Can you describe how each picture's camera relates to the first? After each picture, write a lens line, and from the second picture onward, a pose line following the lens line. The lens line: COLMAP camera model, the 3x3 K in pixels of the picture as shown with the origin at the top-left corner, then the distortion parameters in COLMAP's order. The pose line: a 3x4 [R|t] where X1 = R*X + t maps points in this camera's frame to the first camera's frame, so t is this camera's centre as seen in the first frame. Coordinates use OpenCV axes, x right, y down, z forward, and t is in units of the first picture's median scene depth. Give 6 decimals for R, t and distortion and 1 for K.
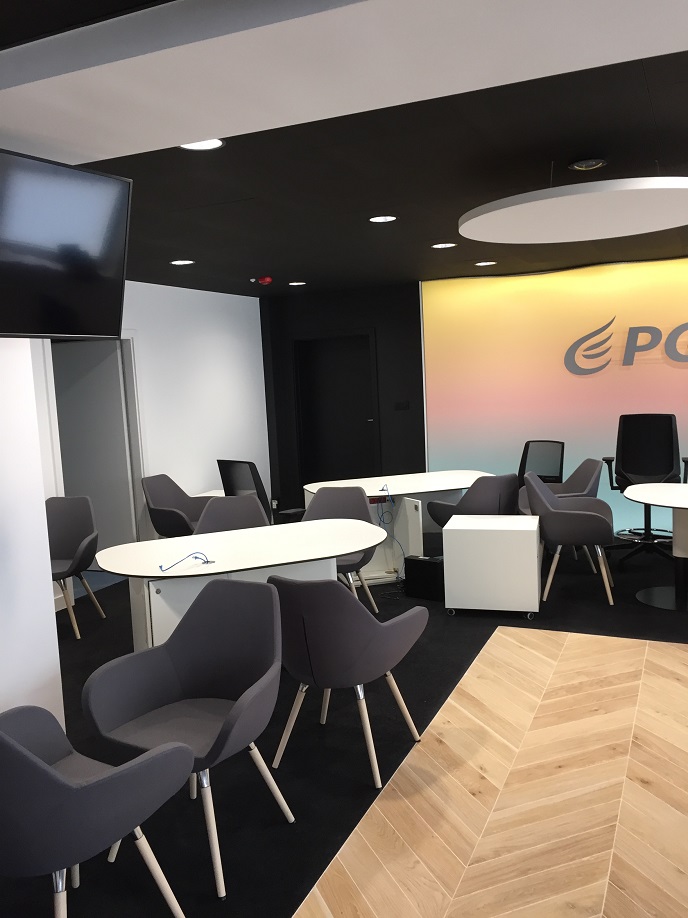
lens RADIAL K [[784.5, 0, 344.3], [0, 784.5, 458.8], [0, 0, 1]] dist [0.060251, -0.096828]
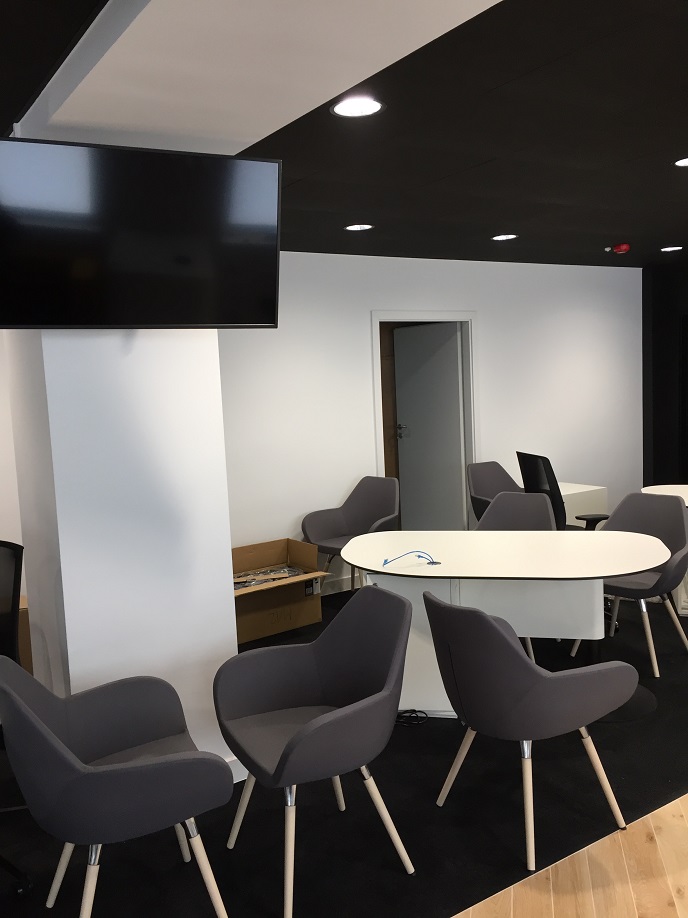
lens RADIAL K [[784.5, 0, 342.3], [0, 784.5, 459.7], [0, 0, 1]] dist [0.060251, -0.096828]
pose [[0.832164, 0.071530, -0.549897, 0.283333], [-0.056075, 0.997417, 0.044885, -0.031275], [0.551688, -0.006516, 0.834025, 0.197886]]
